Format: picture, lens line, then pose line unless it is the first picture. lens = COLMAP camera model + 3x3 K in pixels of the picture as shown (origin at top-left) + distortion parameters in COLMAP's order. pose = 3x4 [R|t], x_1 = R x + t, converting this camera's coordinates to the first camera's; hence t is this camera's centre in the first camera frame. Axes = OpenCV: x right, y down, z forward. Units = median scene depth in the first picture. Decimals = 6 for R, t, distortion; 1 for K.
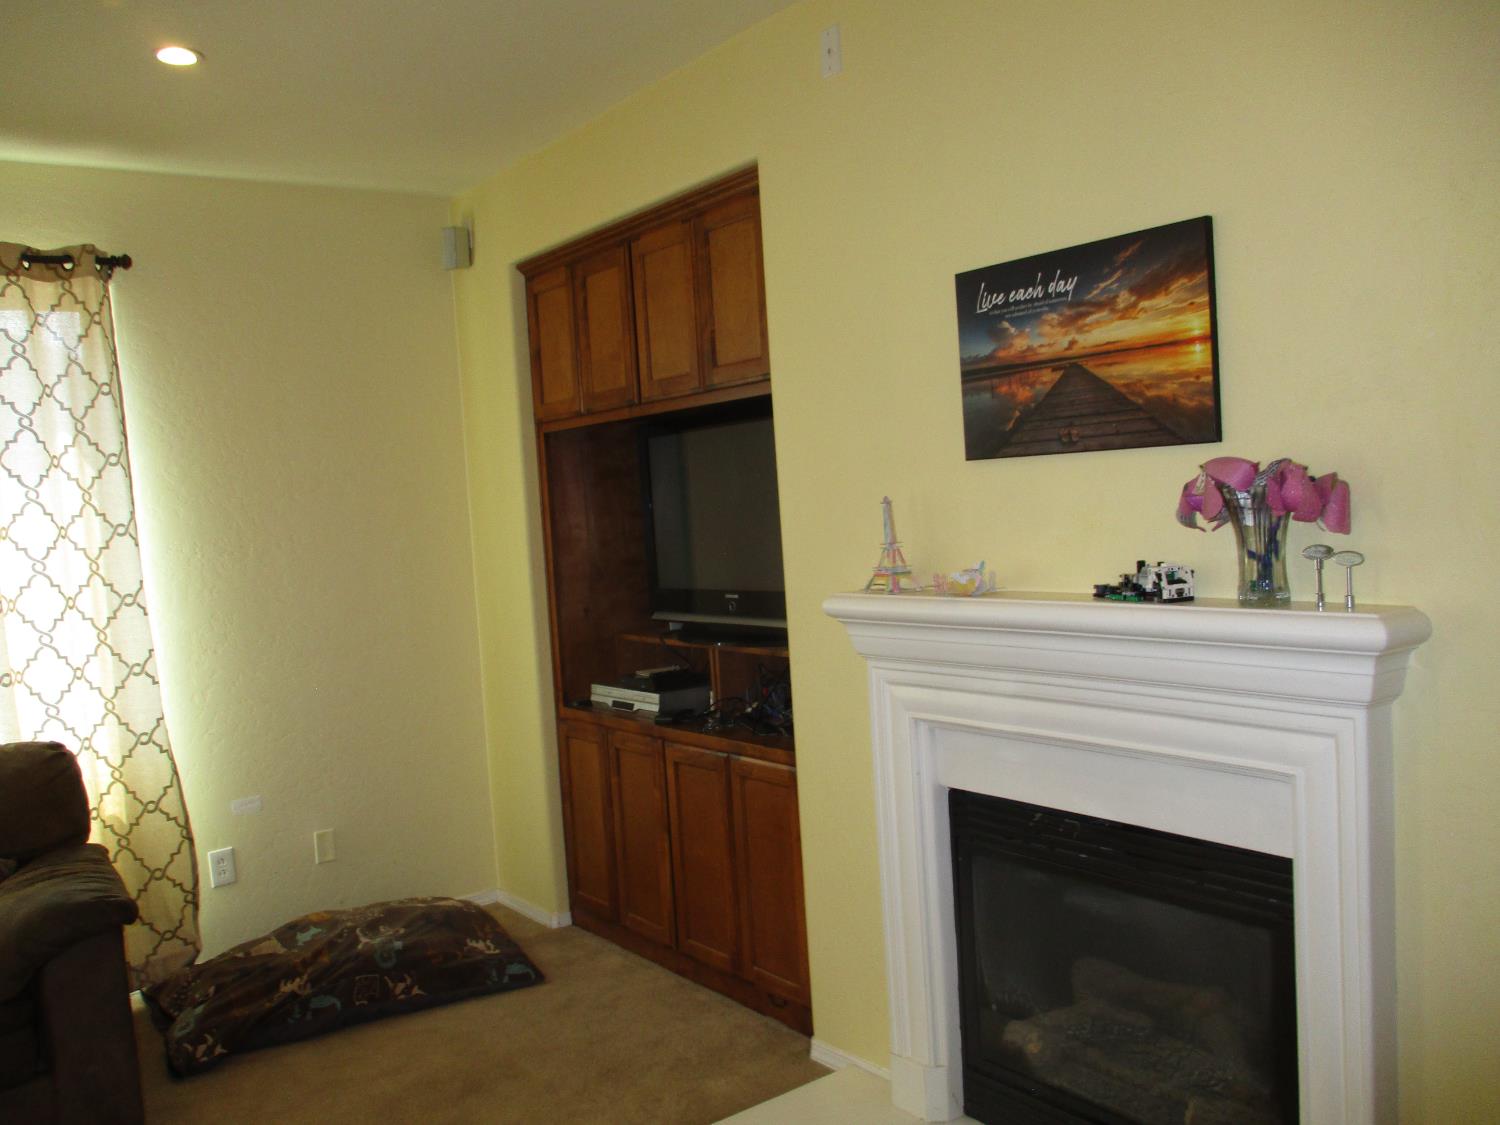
lens RADIAL K [[1251.4, 0, 750.7], [0, 1251.4, 564.7], [0, 0, 1]] dist [-0.031775, 0.001460]
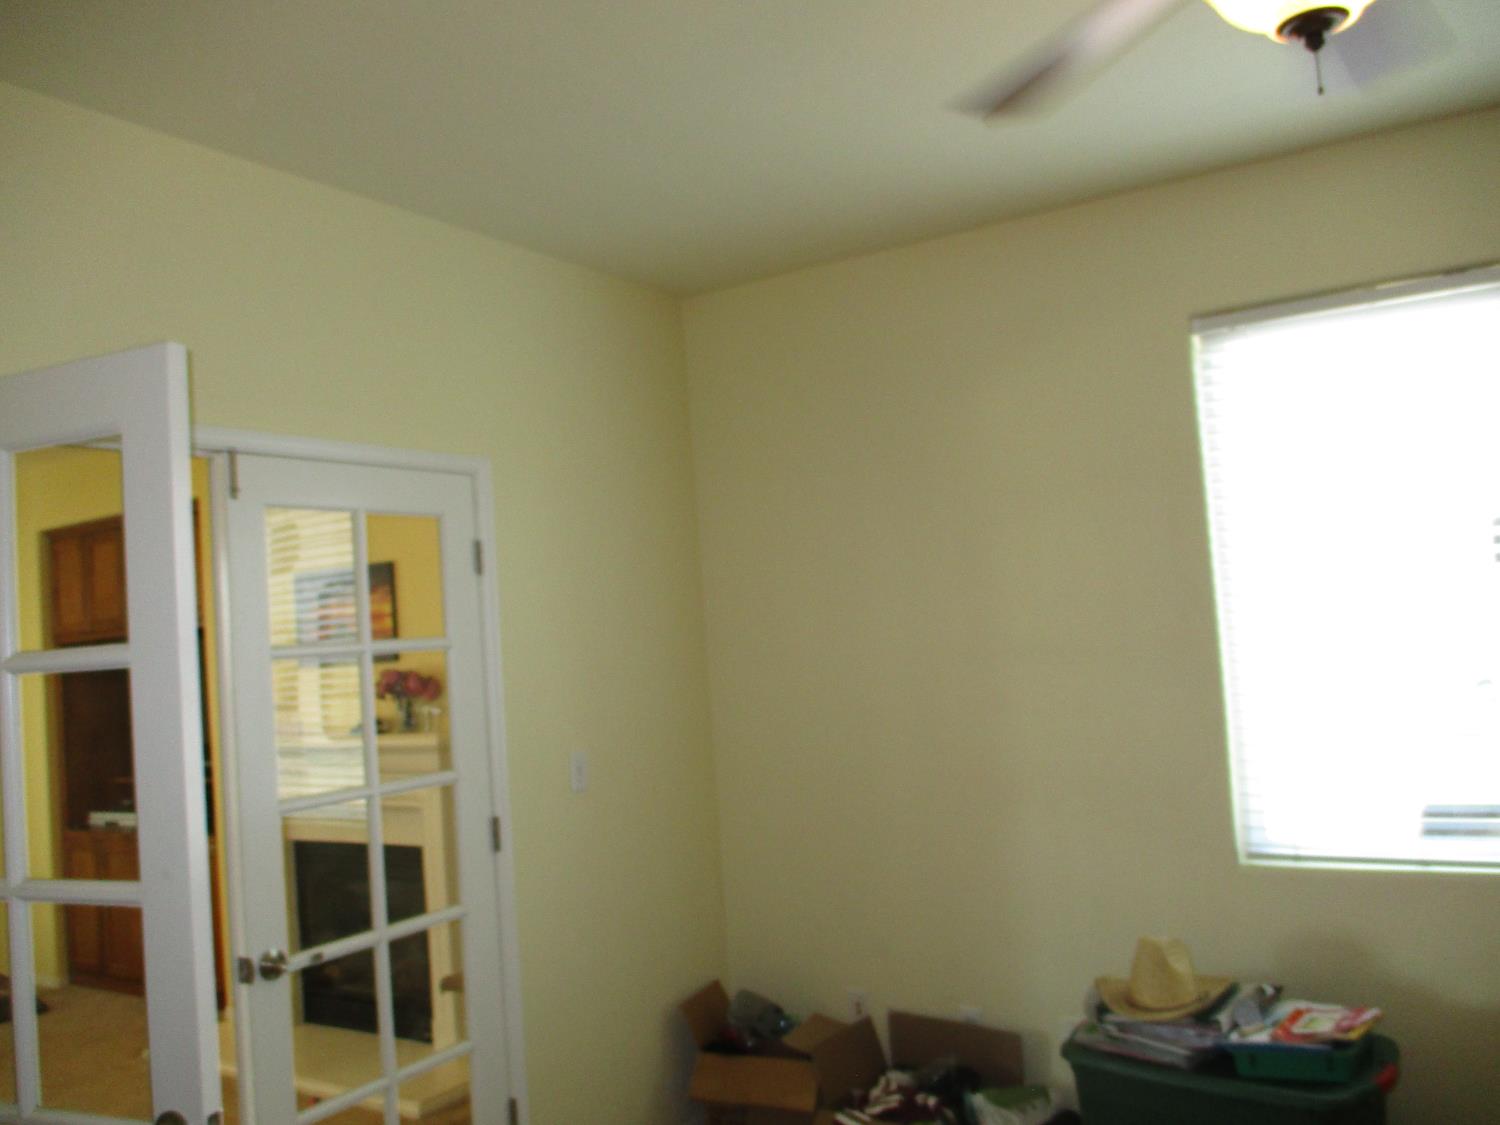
lens RADIAL K [[1251.4, 0, 747.8], [0, 1251.4, 561.0], [0, 0, 1]] dist [-0.031775, 0.001460]
pose [[0.938275, 0.015786, 0.345529, 0.095451], [0.030517, 0.991284, -0.128157, 0.015772], [-0.344541, 0.130791, 0.929616, -0.683482]]
